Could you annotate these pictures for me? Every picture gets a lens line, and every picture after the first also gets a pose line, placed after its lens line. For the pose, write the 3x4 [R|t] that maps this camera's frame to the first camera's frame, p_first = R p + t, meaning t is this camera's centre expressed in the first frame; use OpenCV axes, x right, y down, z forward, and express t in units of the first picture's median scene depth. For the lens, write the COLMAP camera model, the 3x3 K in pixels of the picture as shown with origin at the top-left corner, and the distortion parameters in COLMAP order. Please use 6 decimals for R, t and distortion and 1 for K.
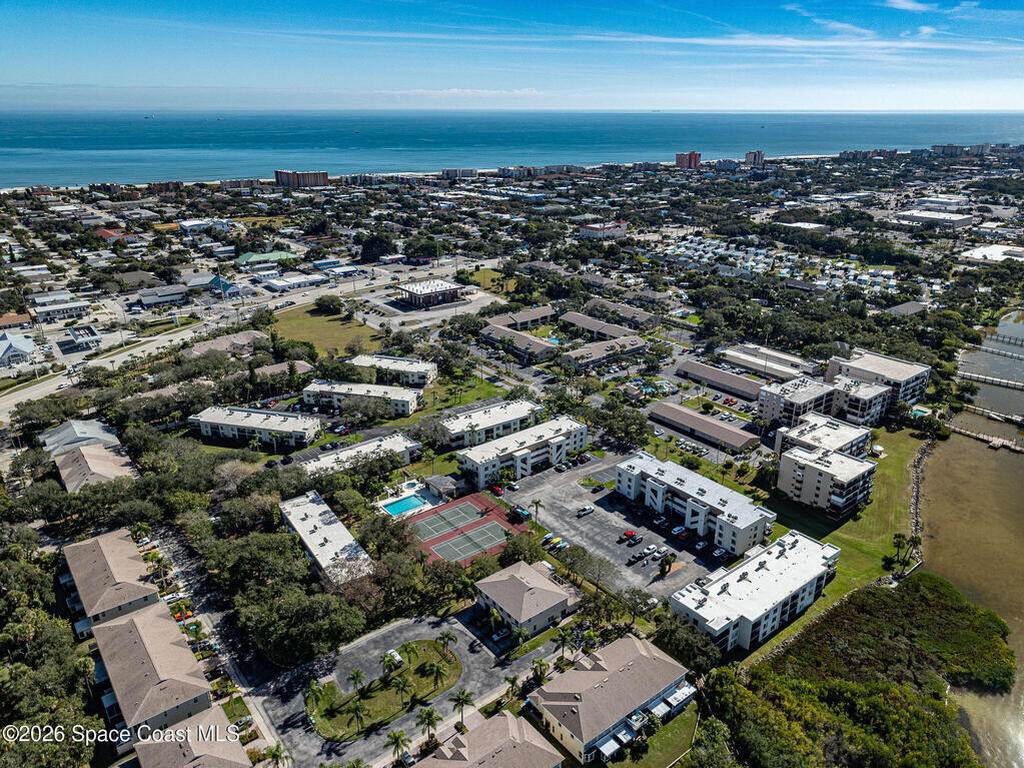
lens RADIAL K [[718.4, 0, 512.0], [0, 718.4, 384.0], [0, 0, 1]] dist [-0.004167, -0.001154]
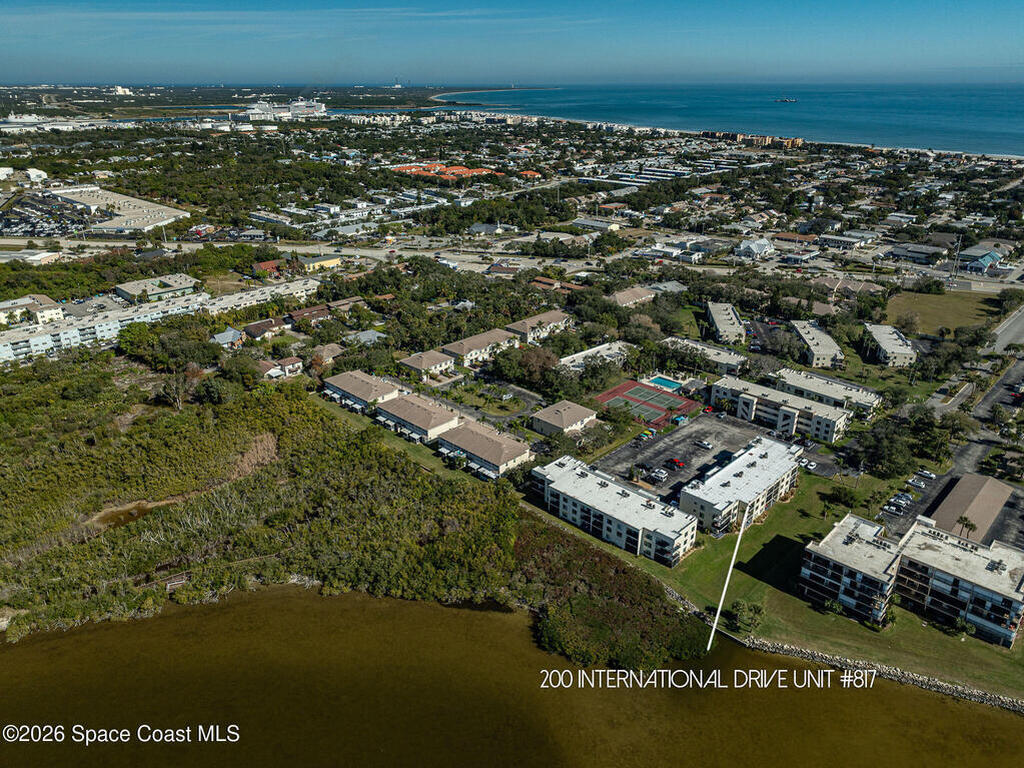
lens RADIAL K [[710.5, 0, 536.0], [0, 710.5, 385.6], [0, 0, 1]] dist [-0.001680, 0.003305]
pose [[0.151906, 0.394048, -0.906449, 0.901857], [-0.359208, 0.876394, 0.320785, -0.147411], [0.920812, 0.276875, 0.274675, 0.363537]]
